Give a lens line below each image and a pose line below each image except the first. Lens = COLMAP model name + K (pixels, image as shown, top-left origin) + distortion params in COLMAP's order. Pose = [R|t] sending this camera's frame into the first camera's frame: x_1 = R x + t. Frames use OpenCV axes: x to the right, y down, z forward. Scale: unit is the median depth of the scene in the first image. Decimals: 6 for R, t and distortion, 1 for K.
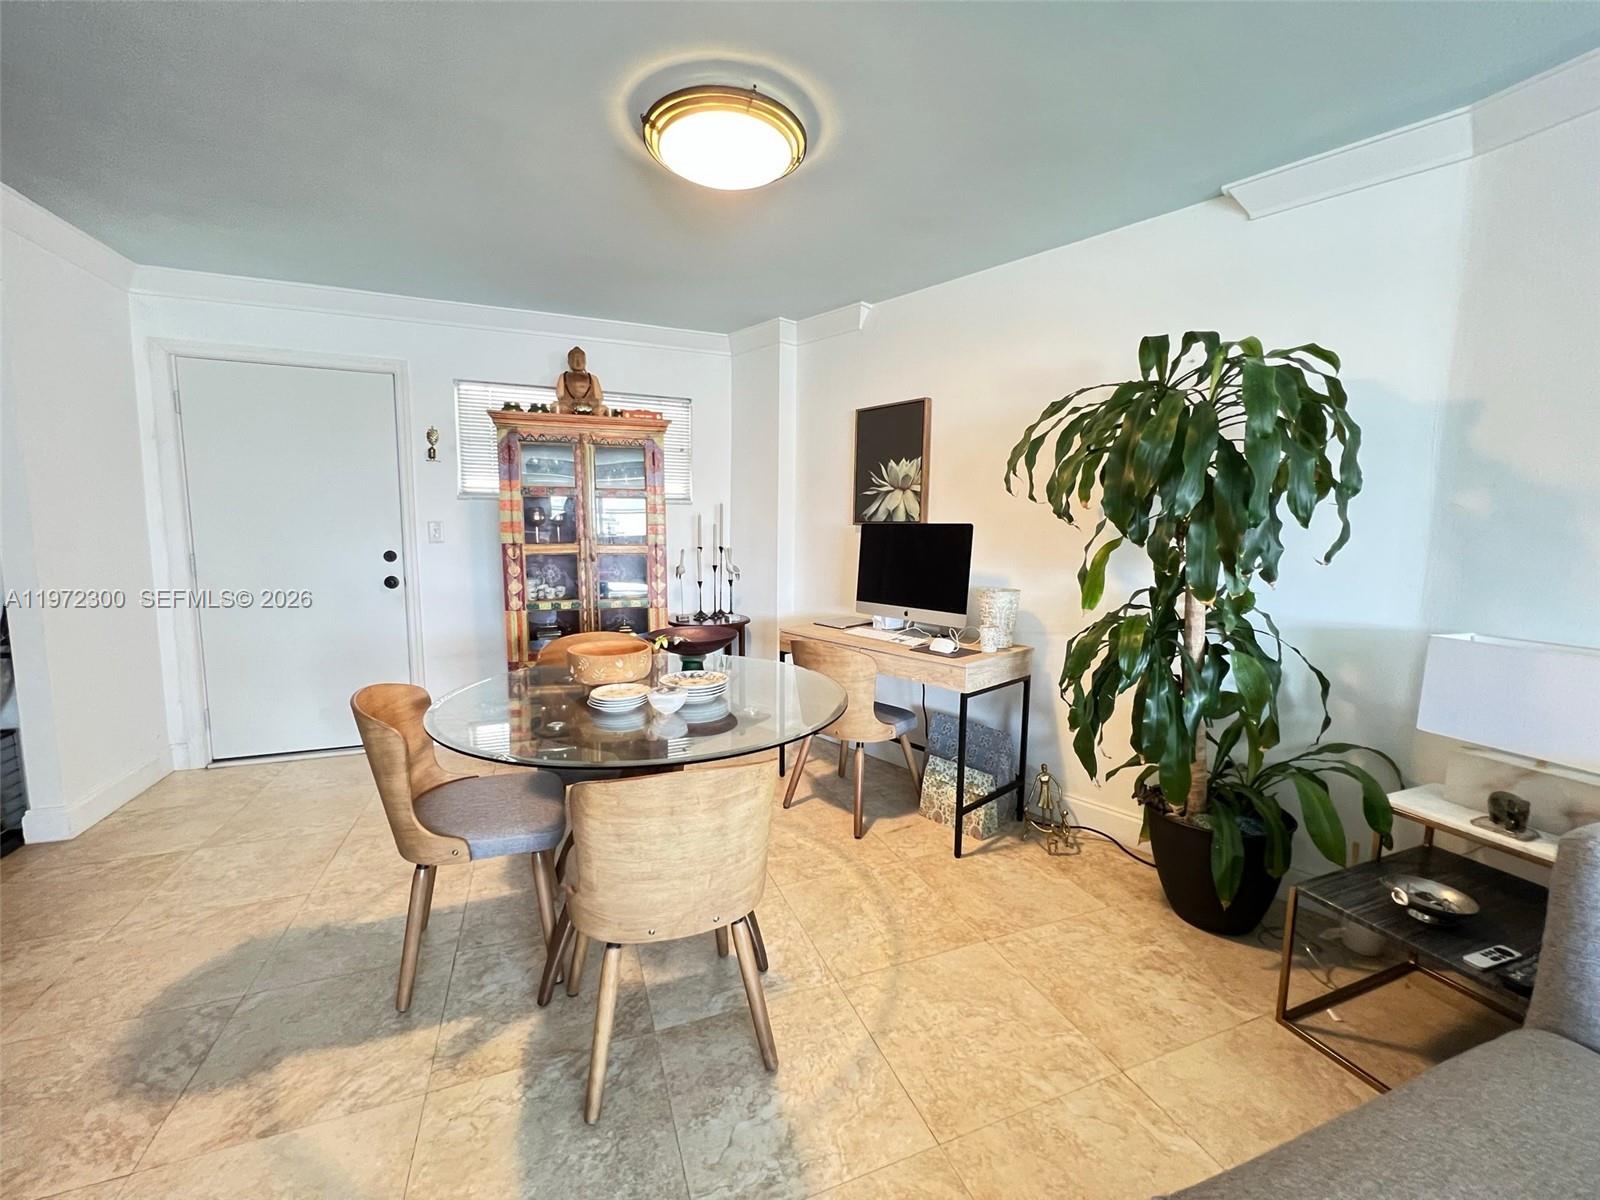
lens RADIAL K [[640.9, 0, 792.1], [0, 640.9, 597.7], [0, 0, 1]] dist [0.000124, 0.000350]
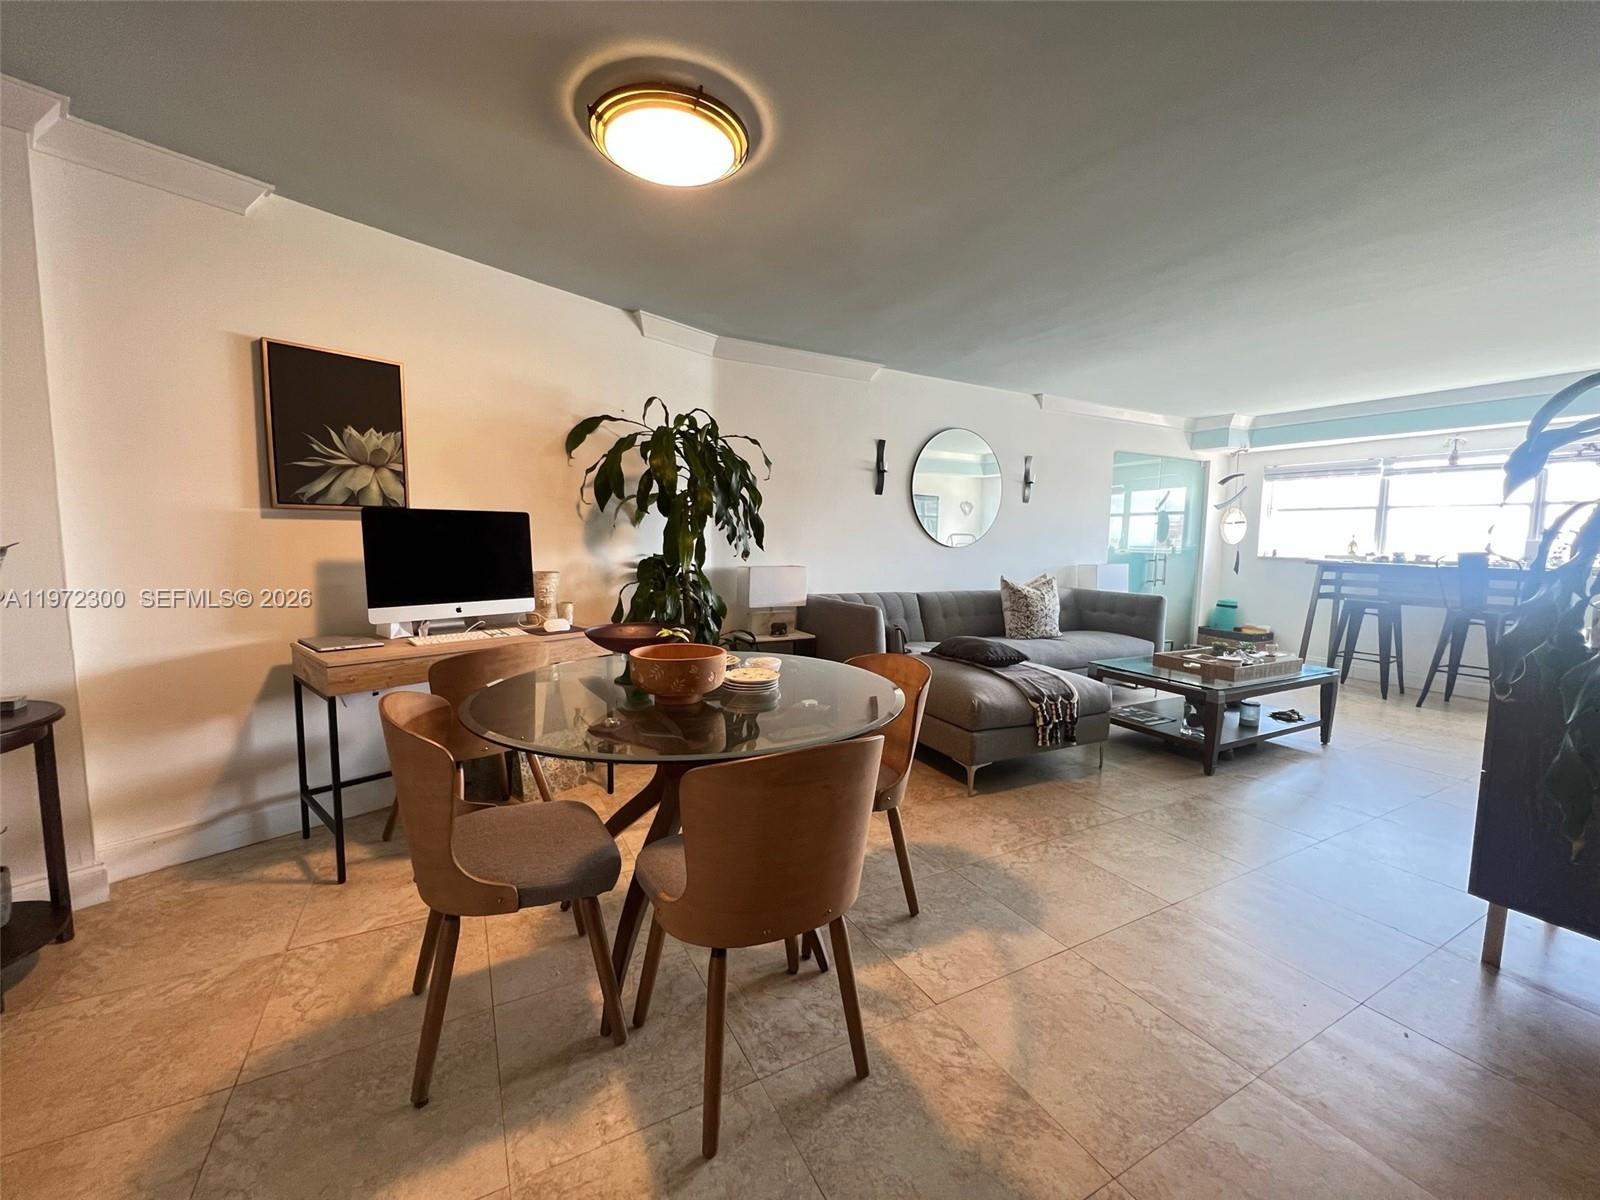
lens RADIAL K [[640.6, 0, 797.4], [0, 640.6, 596.1], [0, 0, 1]] dist [-0.004103, -0.000053]
pose [[-0.125474, -0.108615, 0.986133, -0.724349], [0.096056, 0.987989, 0.121041, -0.053885], [-0.987436, 0.109911, -0.113534, 0.588868]]
